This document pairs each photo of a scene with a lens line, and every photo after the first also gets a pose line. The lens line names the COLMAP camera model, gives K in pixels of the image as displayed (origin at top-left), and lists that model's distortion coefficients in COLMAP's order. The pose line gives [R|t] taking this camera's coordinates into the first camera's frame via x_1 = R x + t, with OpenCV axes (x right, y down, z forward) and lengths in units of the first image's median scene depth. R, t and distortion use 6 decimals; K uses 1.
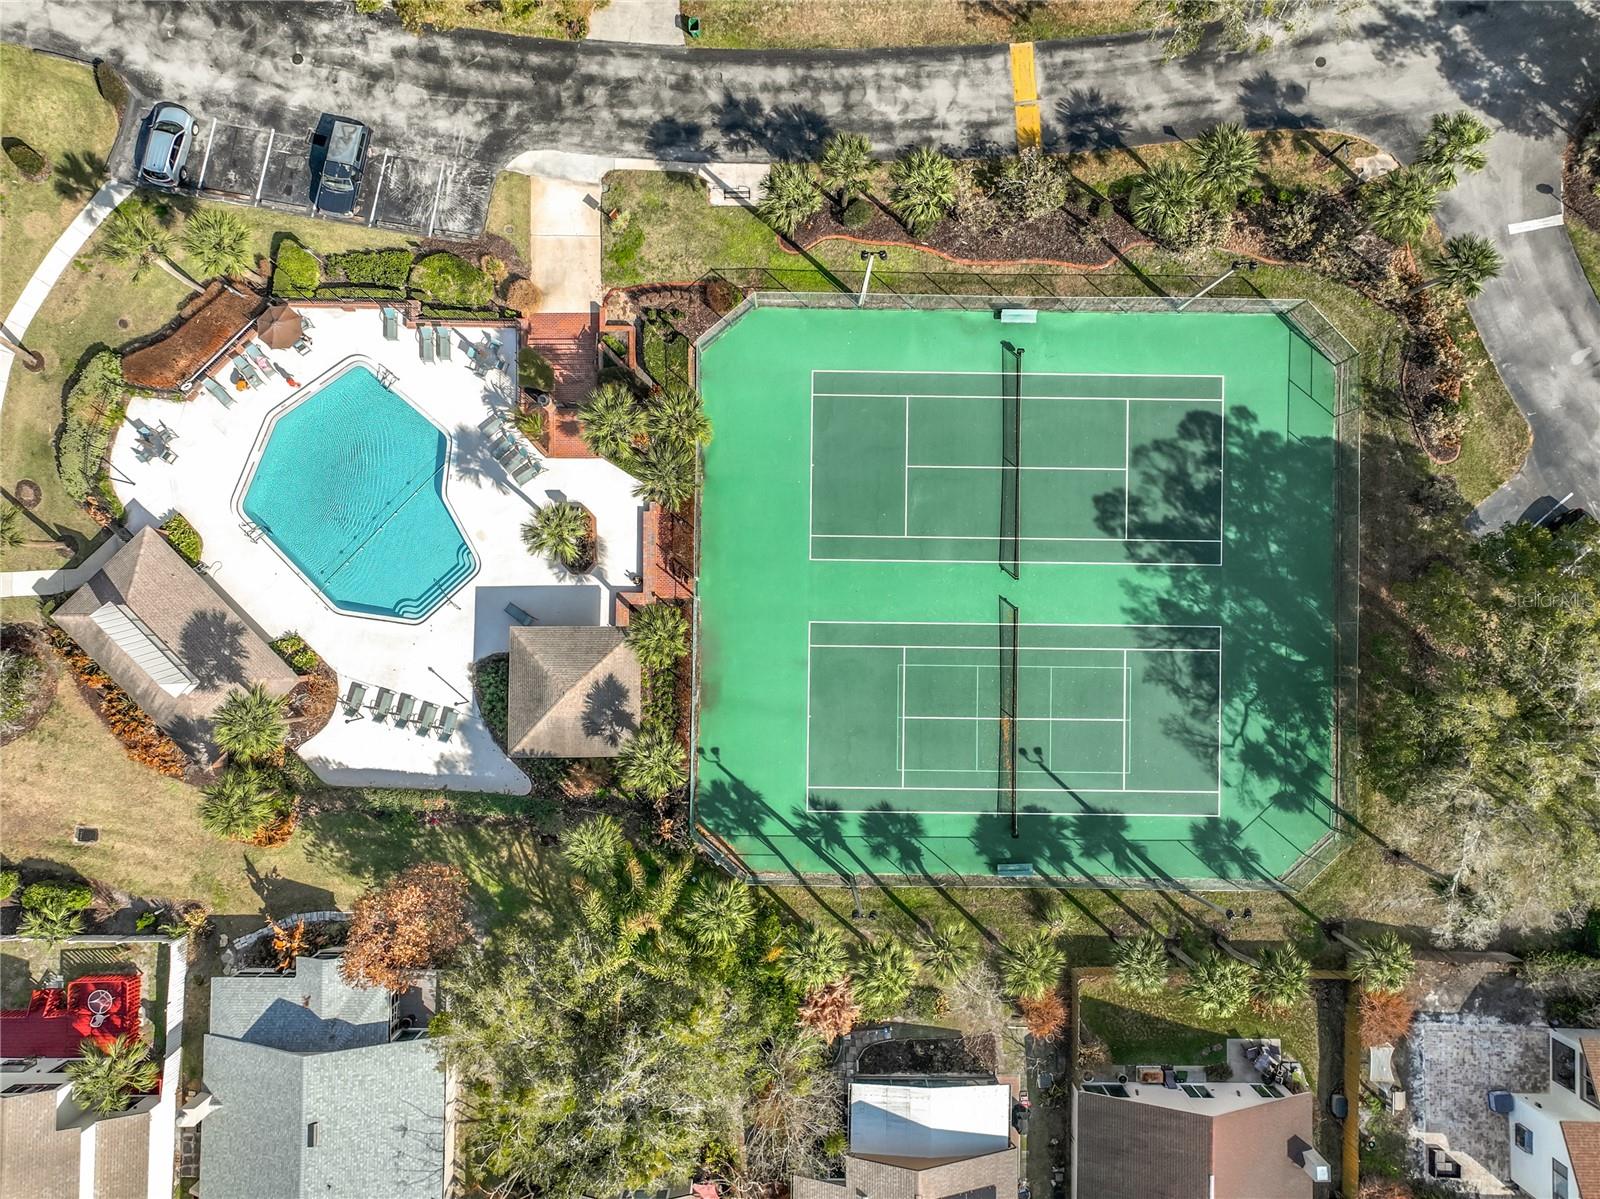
lens RADIAL K [[1156.2, 0, 800.0], [0, 1156.2, 599.5], [0, 0, 1]] dist [0.007215, 0.006278]
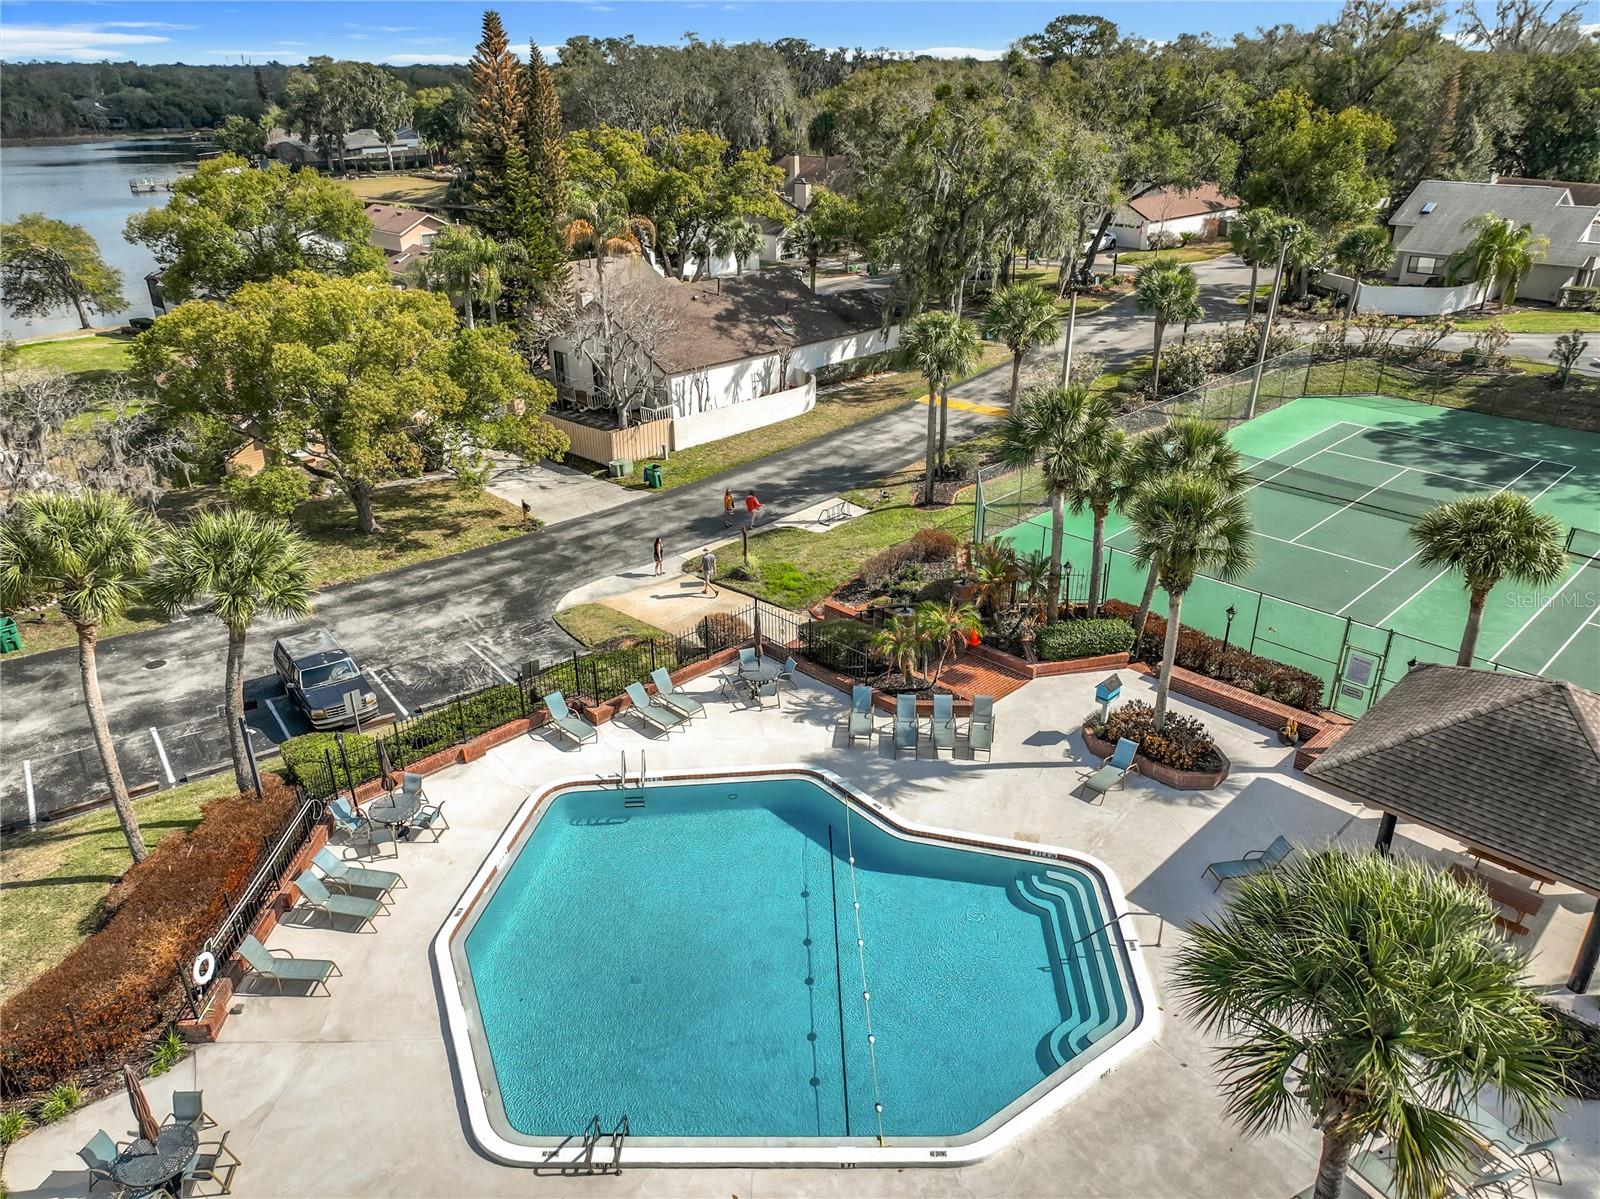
lens RADIAL K [[1122.5, 0, 810.8], [0, 1122.5, 672.8], [0, 0, 1]] dist [-0.005049, 0.003512]
pose [[0.697238, -0.360377, 0.619667, -0.563529], [0.716786, 0.339904, -0.608838, 0.118513], [0.008784, 0.868673, 0.495307, 0.739742]]
